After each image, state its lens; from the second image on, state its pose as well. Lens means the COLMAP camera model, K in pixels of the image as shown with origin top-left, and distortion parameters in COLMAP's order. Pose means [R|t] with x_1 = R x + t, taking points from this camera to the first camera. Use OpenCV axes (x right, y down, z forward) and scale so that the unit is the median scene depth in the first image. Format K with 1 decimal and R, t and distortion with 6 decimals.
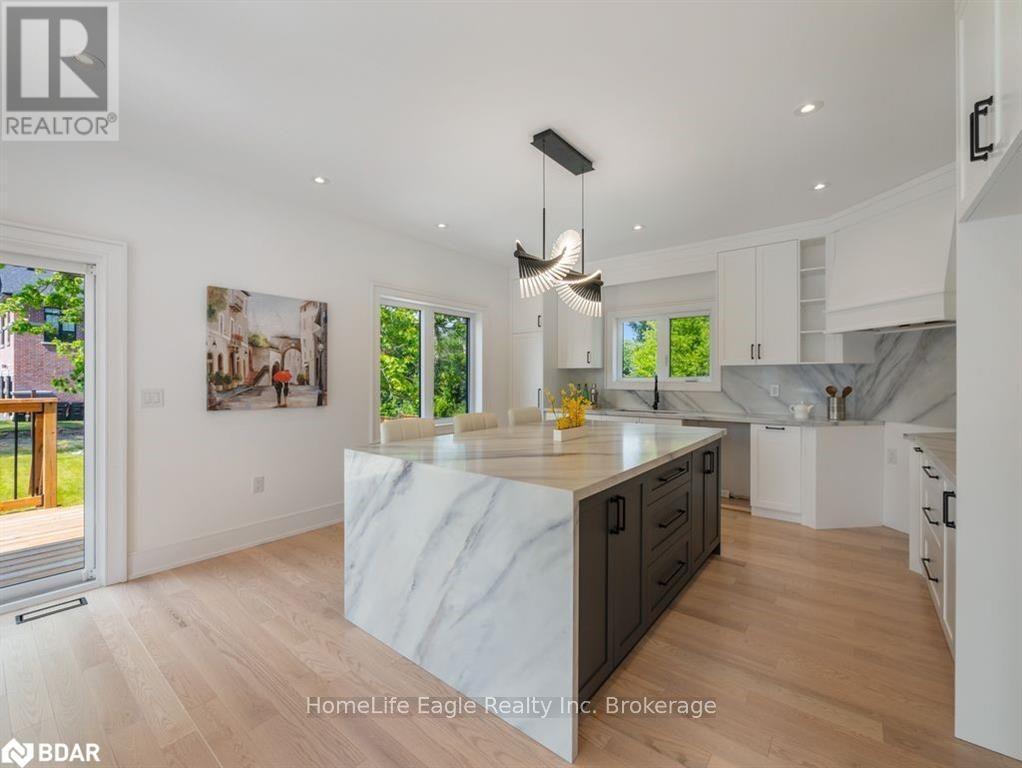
lens RADIAL K [[432.4, 0, 502.7], [0, 432.4, 383.9], [0, 0, 1]] dist [-0.004061, 0.000130]
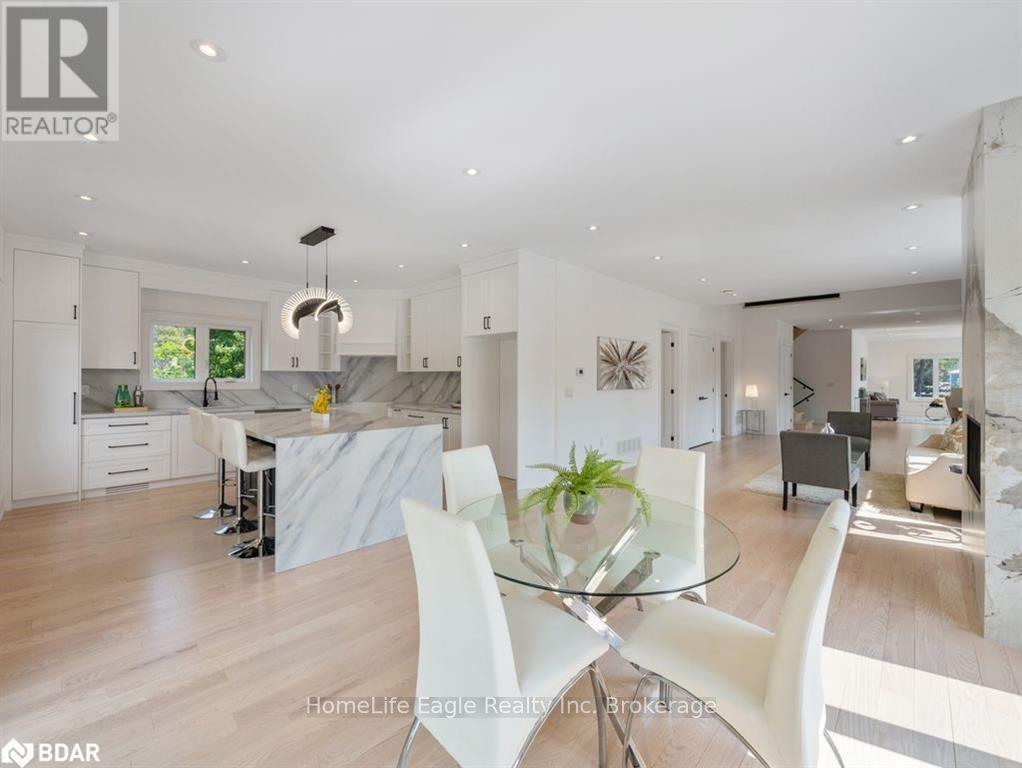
lens RADIAL K [[432.4, 0, 506.9], [0, 432.4, 378.2], [0, 0, 1]] dist [-0.004061, 0.000130]
pose [[0.088778, -0.000492, 0.996051, -1.069093], [0.007292, 0.999973, -0.000156, -0.015756], [-0.996025, 0.007277, 0.088779, 0.147484]]
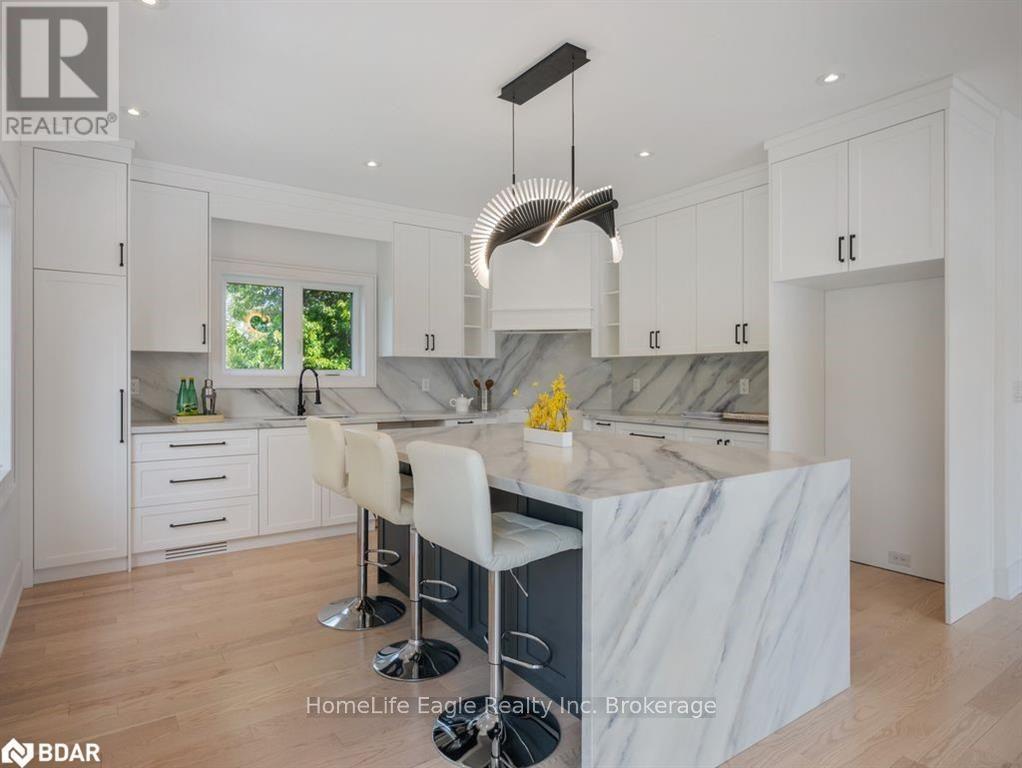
lens RADIAL K [[594.2, 0, 504.1], [0, 594.2, 381.0], [0, 0, 1]] dist [-0.002580, 0.001270]
pose [[0.277134, -0.005445, 0.960816, -0.715778], [0.010646, 0.999940, 0.002595, 0.007250], [-0.960772, 0.009510, 0.277175, 0.618433]]
